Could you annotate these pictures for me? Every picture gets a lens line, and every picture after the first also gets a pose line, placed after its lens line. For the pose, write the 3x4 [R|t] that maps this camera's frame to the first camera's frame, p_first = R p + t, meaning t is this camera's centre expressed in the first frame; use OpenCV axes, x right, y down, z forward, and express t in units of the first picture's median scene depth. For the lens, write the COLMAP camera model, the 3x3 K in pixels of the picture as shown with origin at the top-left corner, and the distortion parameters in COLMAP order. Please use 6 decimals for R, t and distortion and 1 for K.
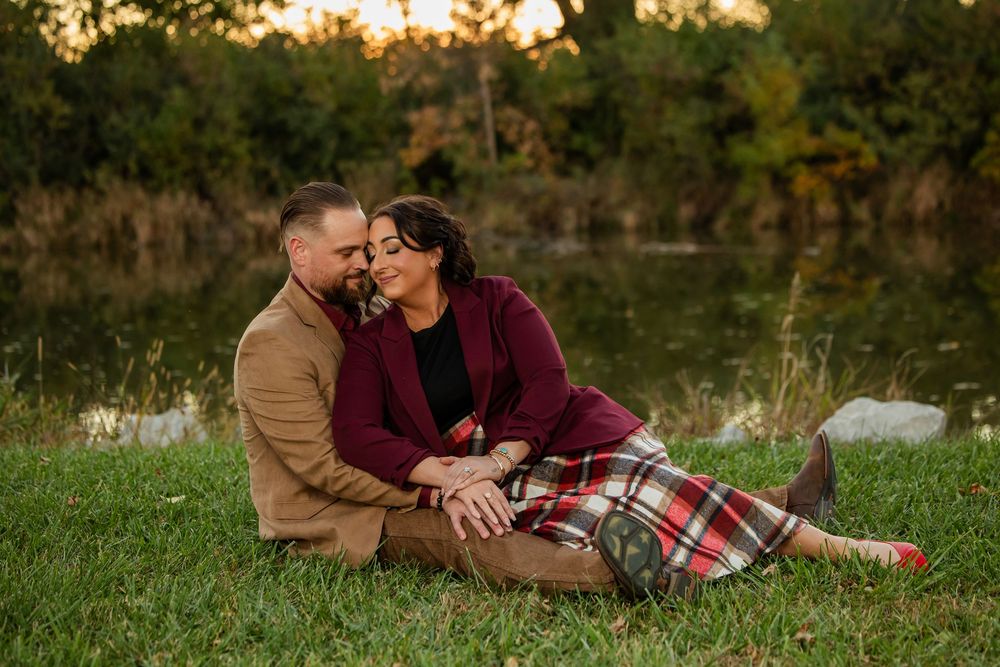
lens RADIAL K [[2197.2, 0, 500.0], [0, 2197.2, 333.5], [0, 0, 1]] dist [-0.139176, 0.231926]
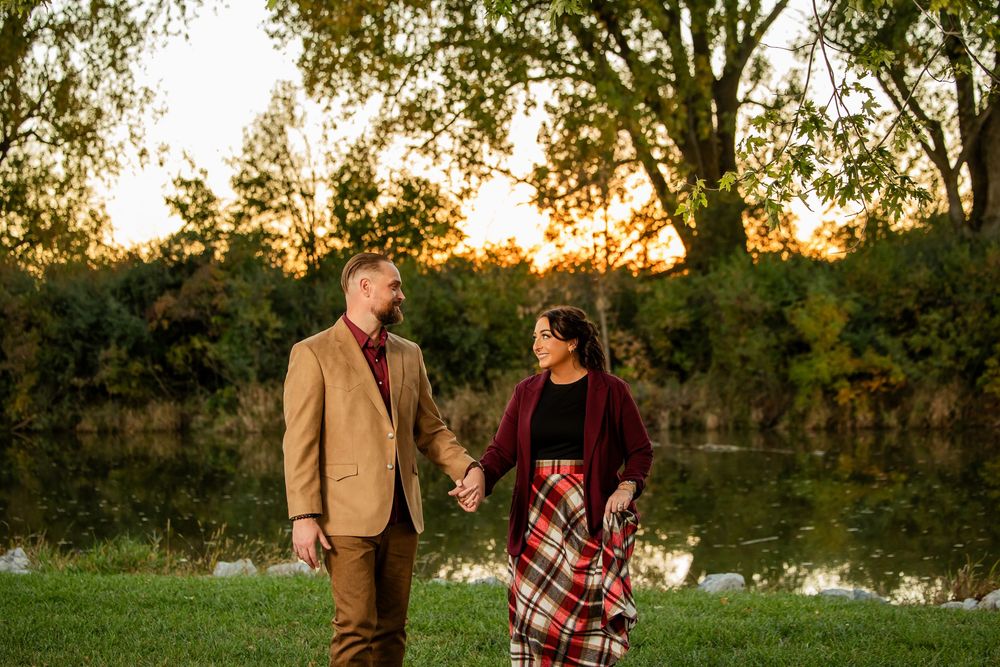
lens RADIAL K [[2051.2, 0, 500.0], [0, 2051.2, 333.5], [0, 0, 1]] dist [-0.160474, 0.073475]
pose [[0.993815, 0.016853, -0.109759, 0.066672], [-0.025677, 0.996506, -0.079481, -0.005020], [0.108036, 0.081808, 0.990775, -0.189252]]
